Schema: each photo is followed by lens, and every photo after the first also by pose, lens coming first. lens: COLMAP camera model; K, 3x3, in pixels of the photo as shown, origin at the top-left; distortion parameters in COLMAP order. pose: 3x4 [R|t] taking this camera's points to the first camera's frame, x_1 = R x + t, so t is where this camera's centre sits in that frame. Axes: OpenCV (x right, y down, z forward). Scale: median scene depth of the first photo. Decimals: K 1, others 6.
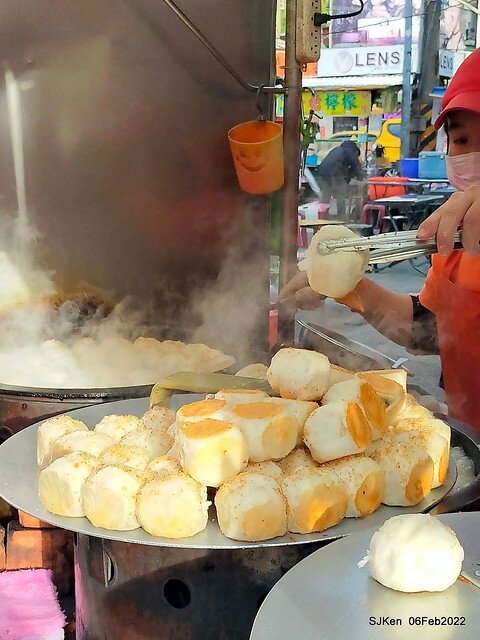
lens RADIAL K [[961.9, 0, 240.0], [0, 961.9, 320.0], [0, 0, 1]] dist [0.071133, 0.047744]
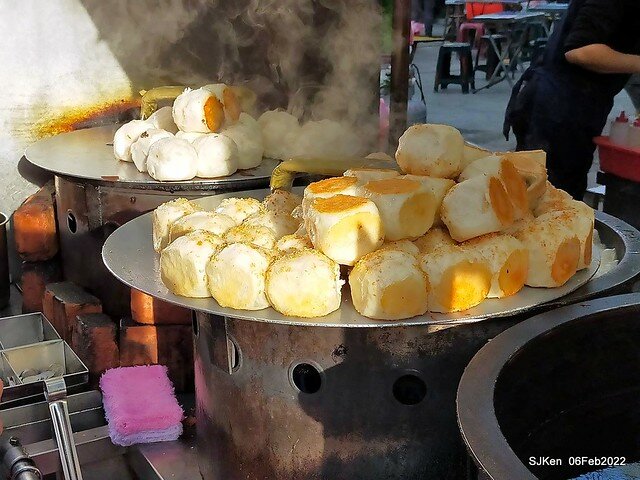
lens RADIAL K [[961.9, 0, 320.0], [0, 961.9, 240.0], [0, 0, 1]] dist [0.071133, 0.047744]
pose [[0.999944, -0.002186, -0.010311, -0.042186], [0.003146, 0.995571, 0.093958, 0.058539], [0.010060, -0.093985, 0.995523, 0.070686]]
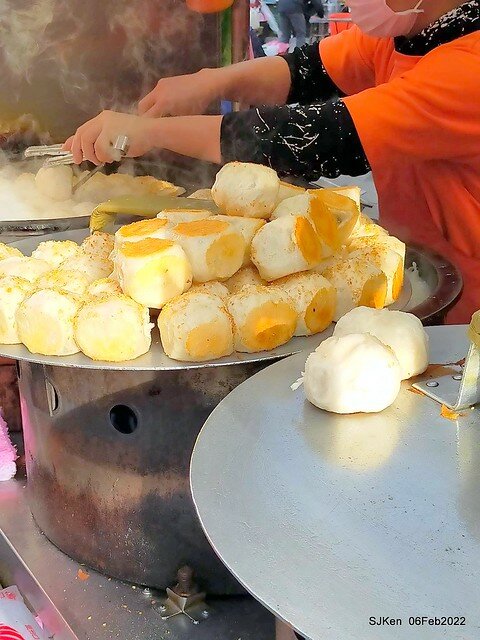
lens RADIAL K [[961.9, 0, 240.0], [0, 961.9, 320.0], [0, 0, 1]] dist [0.071133, 0.047744]
pose [[0.998961, -0.029246, 0.034941, 0.020730], [0.023591, 0.988018, 0.152523, 0.040324], [-0.038983, -0.151541, 0.987682, 0.058145]]
